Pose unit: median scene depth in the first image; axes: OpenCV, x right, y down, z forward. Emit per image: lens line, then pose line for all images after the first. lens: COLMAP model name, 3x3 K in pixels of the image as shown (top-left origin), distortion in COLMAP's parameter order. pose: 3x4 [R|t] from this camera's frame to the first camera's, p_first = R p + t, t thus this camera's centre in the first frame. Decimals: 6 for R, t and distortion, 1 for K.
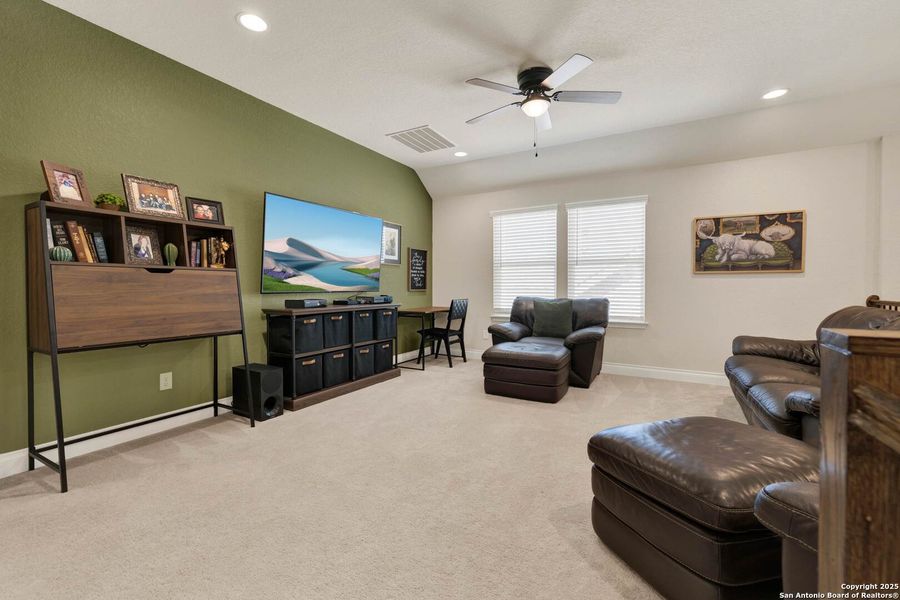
lens RADIAL K [[381.9, 0, 458.0], [0, 381.9, 302.4], [0, 0, 1]] dist [-0.000850, 0.000183]
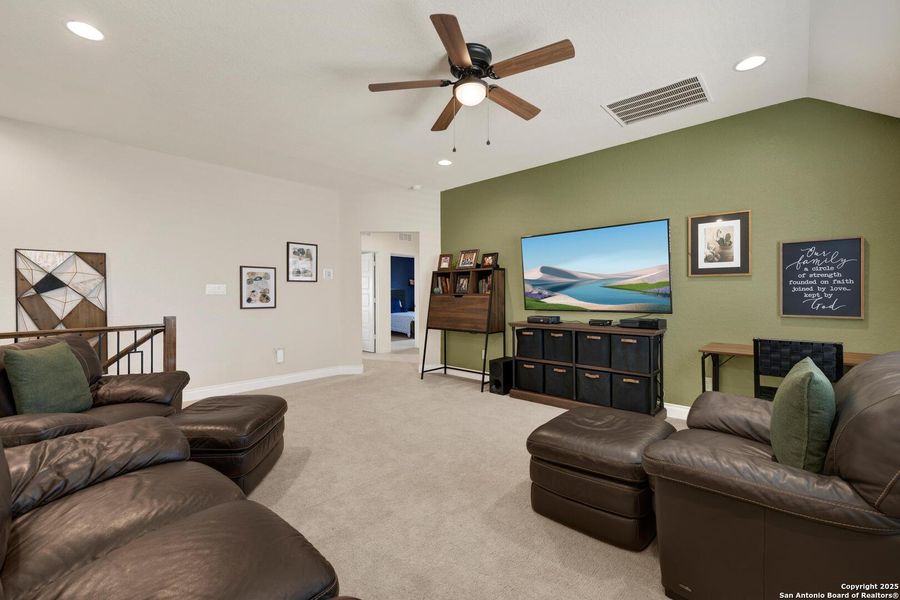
lens RADIAL K [[381.9, 0, 443.8], [0, 381.9, 300.9], [0, 0, 1]] dist [-0.000850, 0.000183]
pose [[-0.253604, 0.005476, -0.967293, 0.810936], [-0.047162, 0.998725, 0.018019, -0.059620], [0.966158, 0.050190, -0.253022, 0.956747]]
